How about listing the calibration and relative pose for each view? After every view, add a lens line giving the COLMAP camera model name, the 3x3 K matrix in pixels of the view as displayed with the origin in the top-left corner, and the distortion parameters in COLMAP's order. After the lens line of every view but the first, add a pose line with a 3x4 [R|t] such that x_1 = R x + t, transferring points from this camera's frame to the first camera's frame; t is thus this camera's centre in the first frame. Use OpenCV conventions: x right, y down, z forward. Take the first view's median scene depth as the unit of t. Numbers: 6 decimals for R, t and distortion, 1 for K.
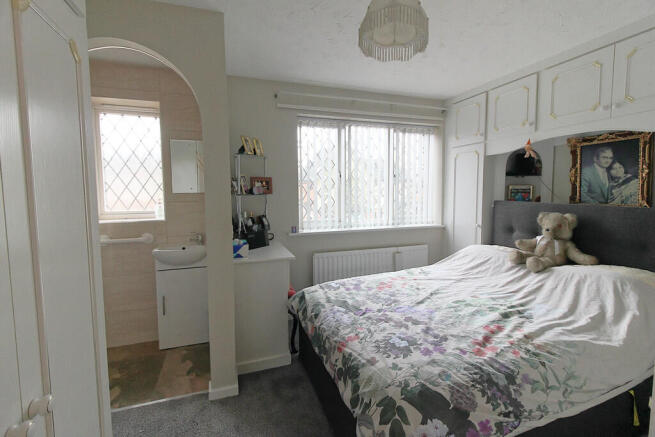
lens RADIAL K [[302.3, 0, 329.0], [0, 302.3, 216.4], [0, 0, 1]] dist [0.009262, -0.002209]
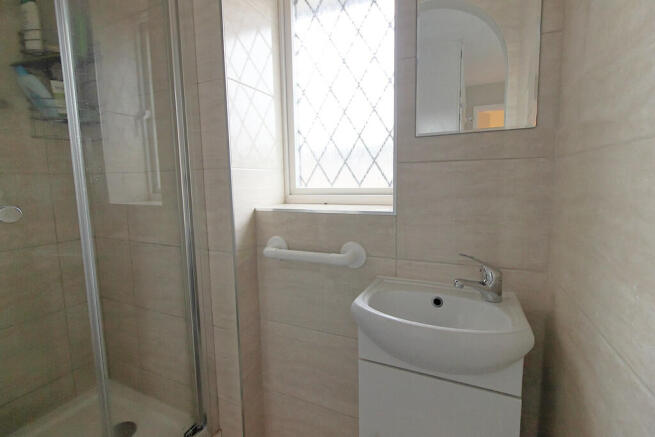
lens RADIAL K [[302.3, 0, 328.4], [0, 302.3, 216.5], [0, 0, 1]] dist [0.009262, -0.002209]
pose [[0.730469, 0.079518, -0.678301, -0.343038], [-0.041198, 0.996520, 0.072457, -0.006589], [0.681702, -0.024983, 0.731203, 0.664792]]
